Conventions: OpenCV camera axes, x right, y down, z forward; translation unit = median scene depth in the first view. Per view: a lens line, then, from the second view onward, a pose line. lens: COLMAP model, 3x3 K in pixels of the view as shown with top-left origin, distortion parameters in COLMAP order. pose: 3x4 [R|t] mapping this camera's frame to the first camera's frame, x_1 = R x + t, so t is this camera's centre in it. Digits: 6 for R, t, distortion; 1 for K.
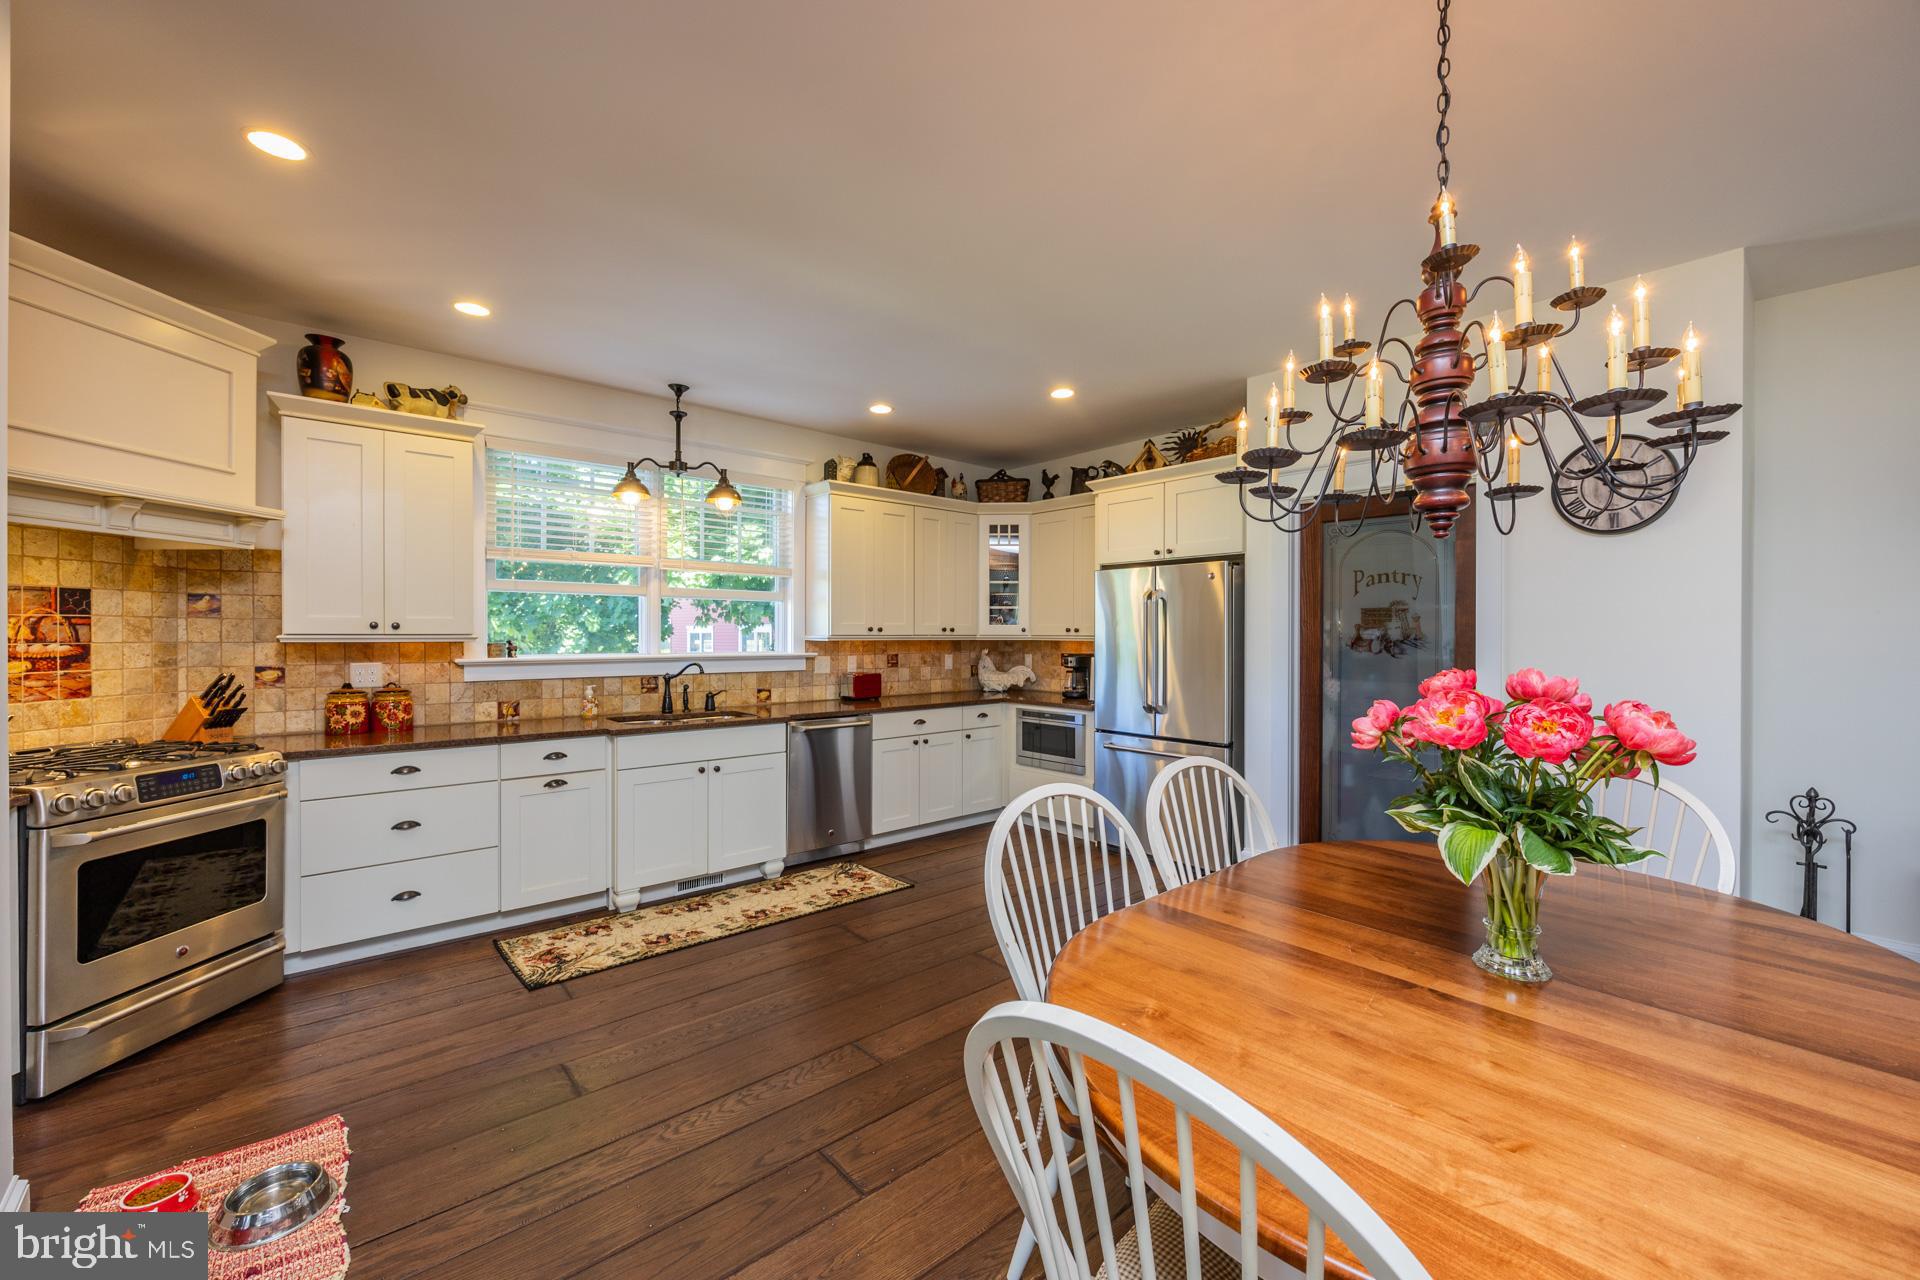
lens RADIAL K [[768.7, 0, 958.0], [0, 768.7, 635.4], [0, 0, 1]] dist [-0.002475, -0.000063]
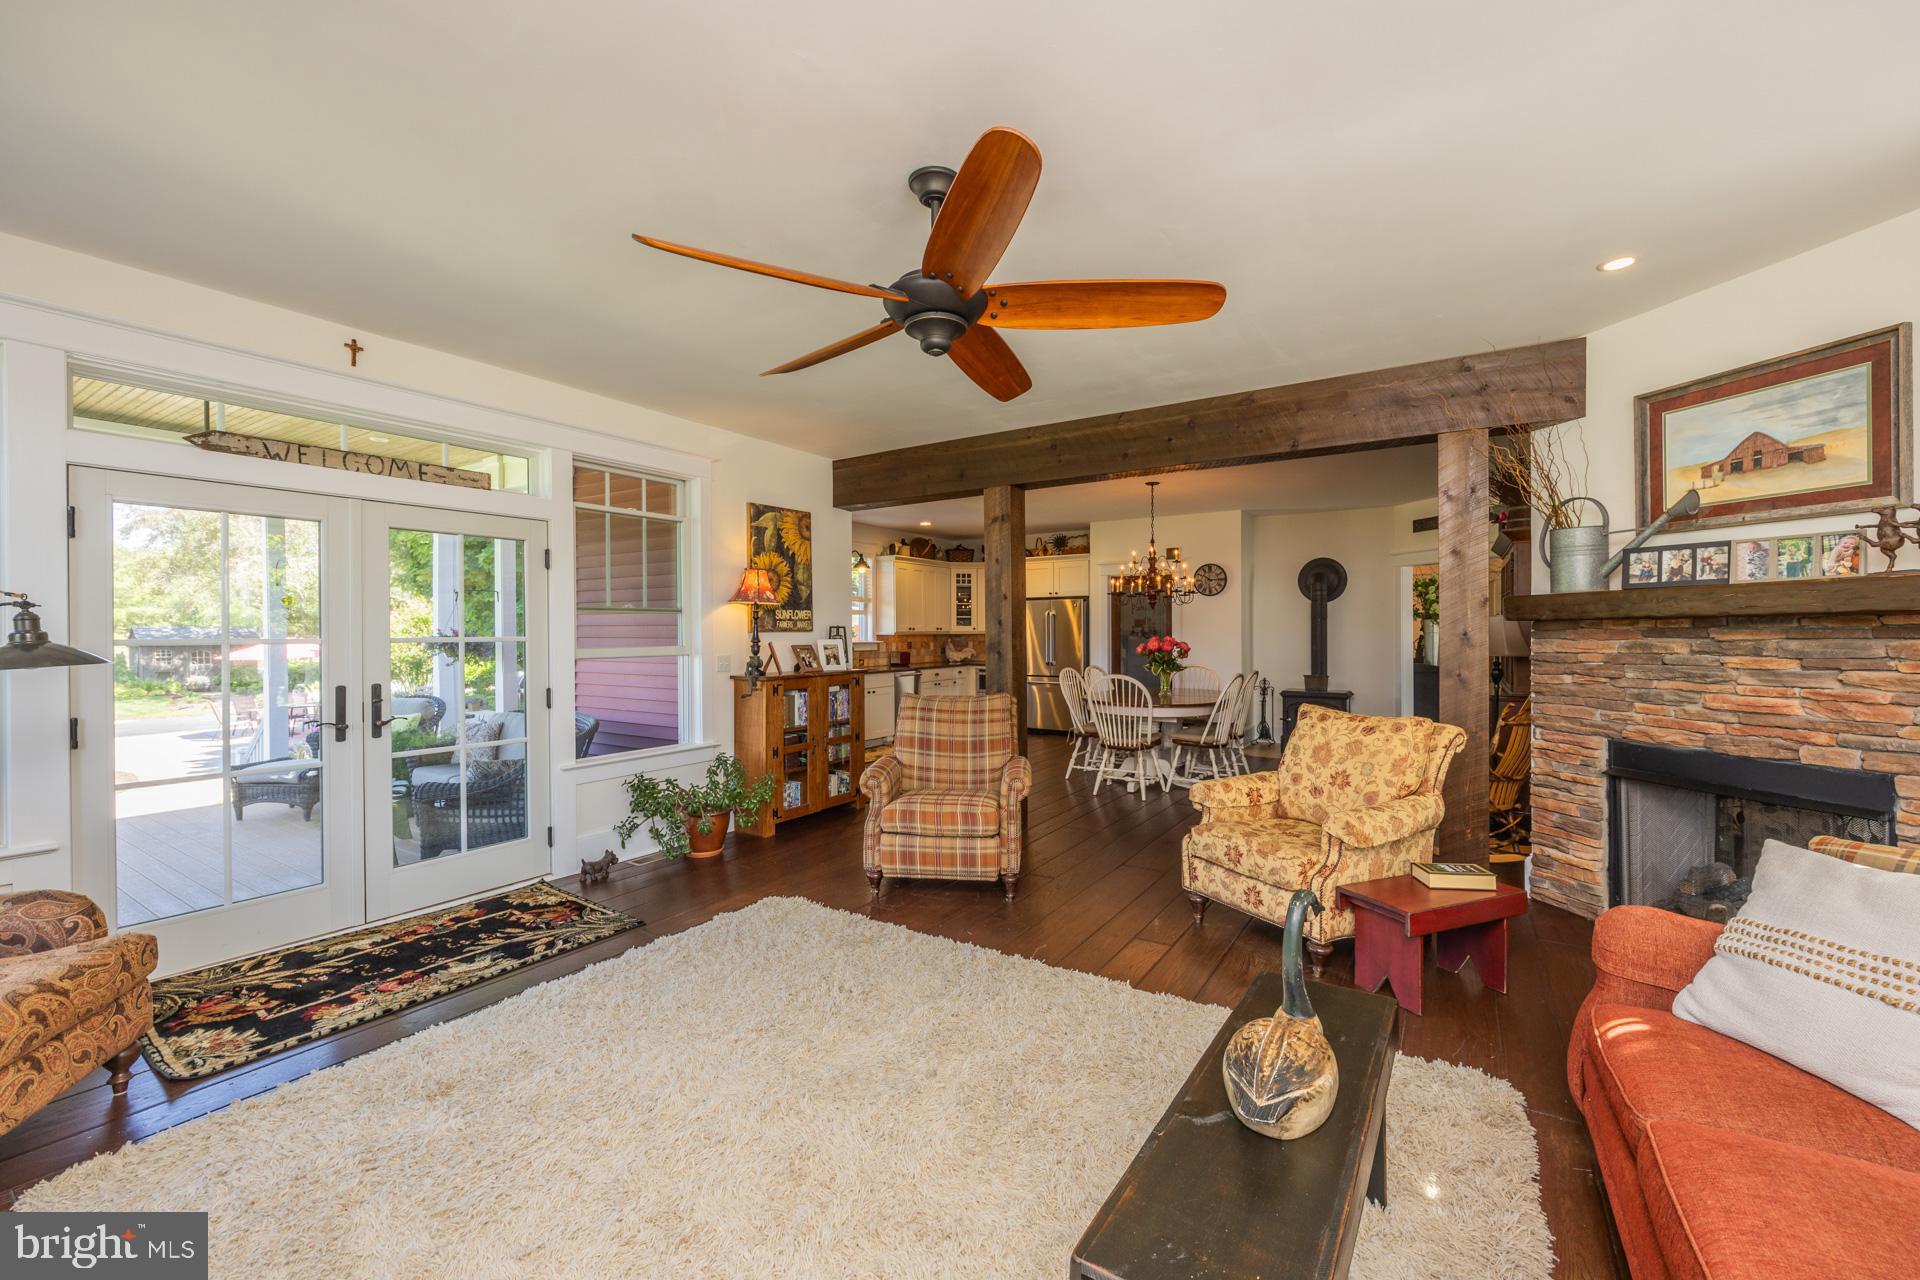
lens RADIAL K [[768.7, 0, 965.8], [0, 768.7, 632.2], [0, 0, 1]] dist [-0.002475, -0.000063]
pose [[0.961262, -0.006536, 0.275559, -0.777565], [0.006988, 0.999975, -0.000657, 0.004509], [-0.275548, 0.002557, 0.961284, -1.410099]]
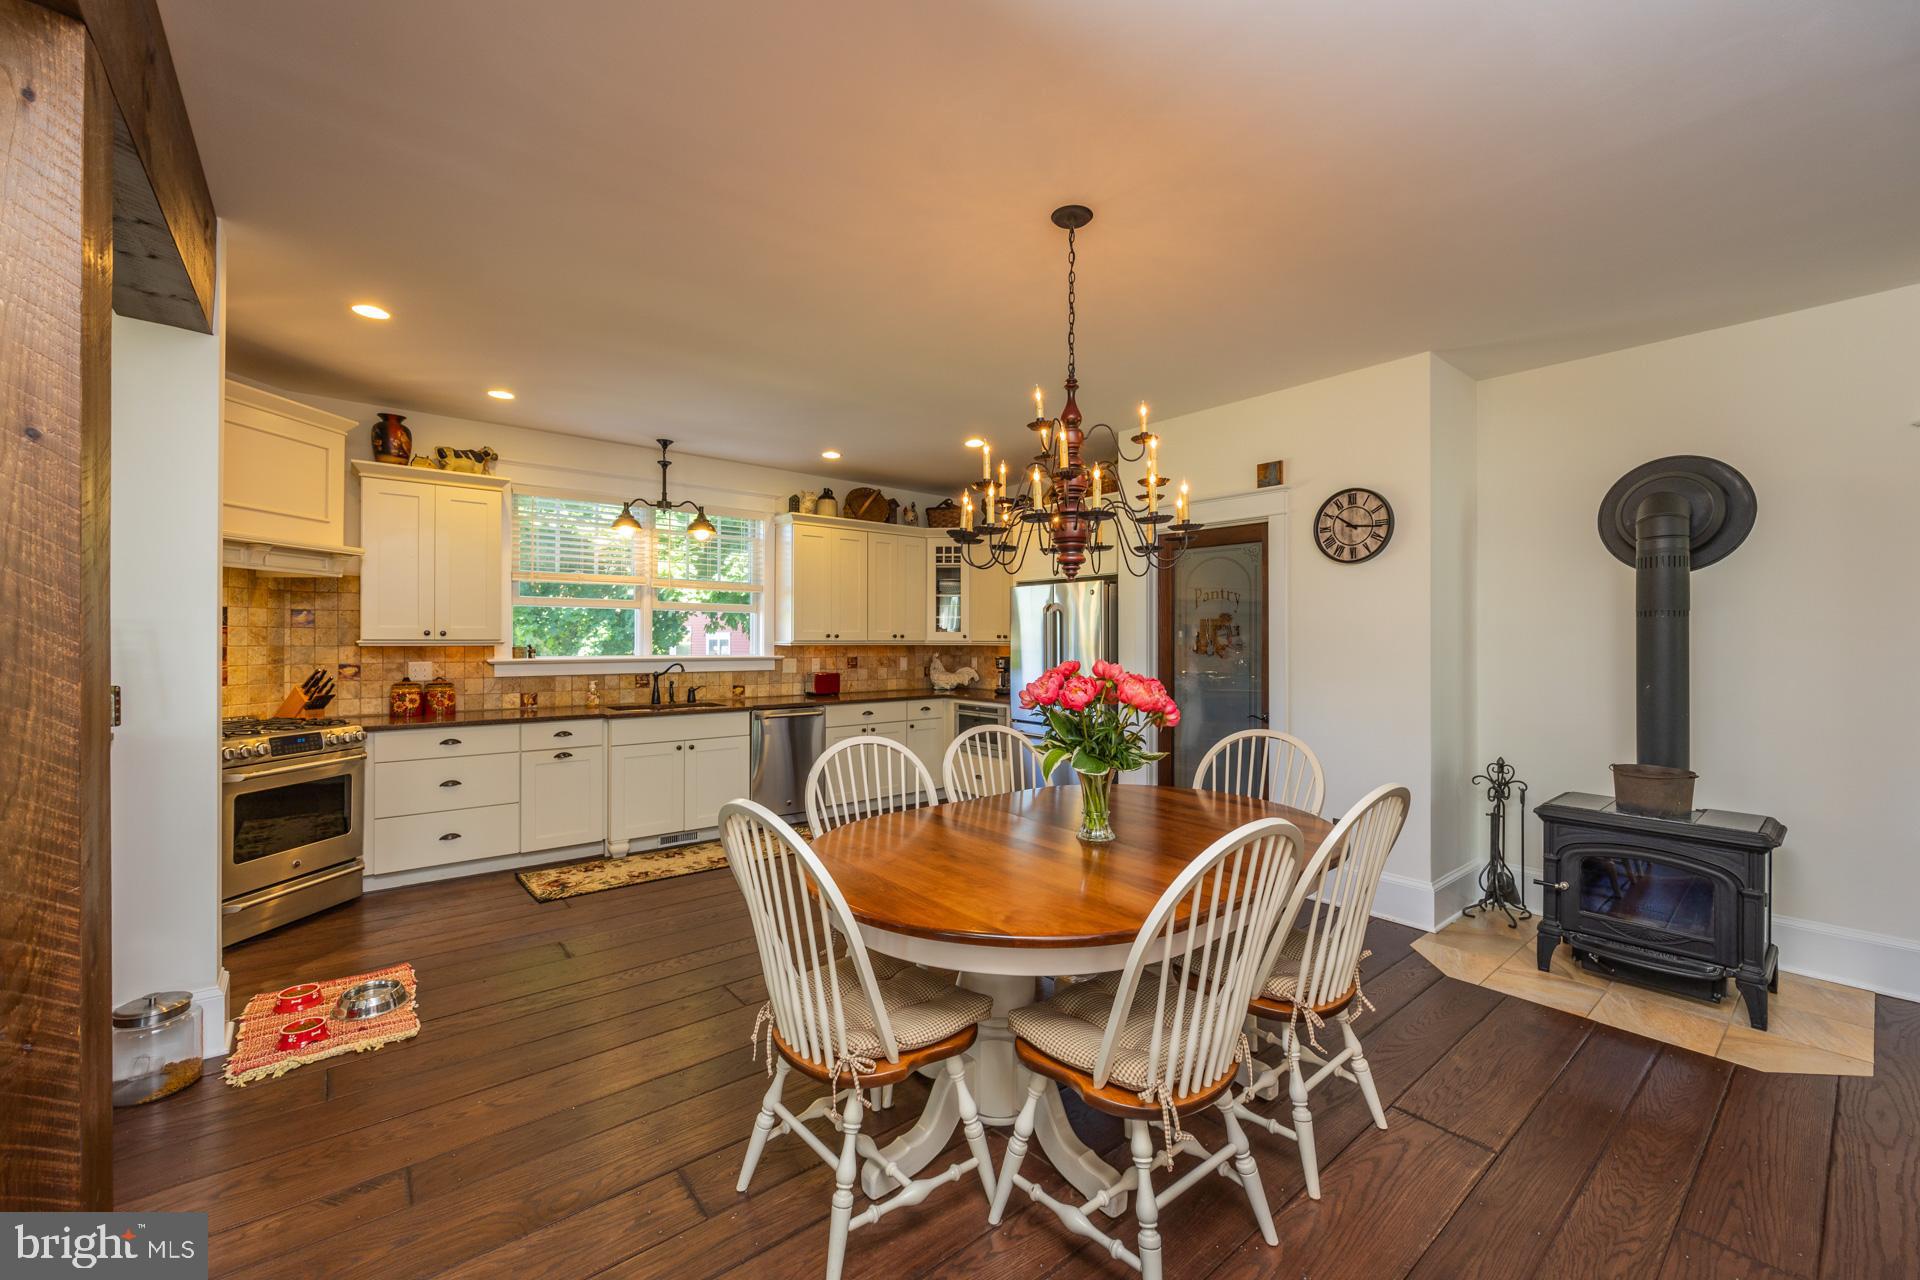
lens RADIAL K [[768.7, 0, 959.5], [0, 768.7, 636.3], [0, 0, 1]] dist [-0.002475, -0.000063]
pose [[0.999537, 0.000006, -0.030430, 0.188641], [-0.000223, 0.999975, -0.007124, 0.001336], [0.030430, 0.007128, 0.999511, -0.282981]]
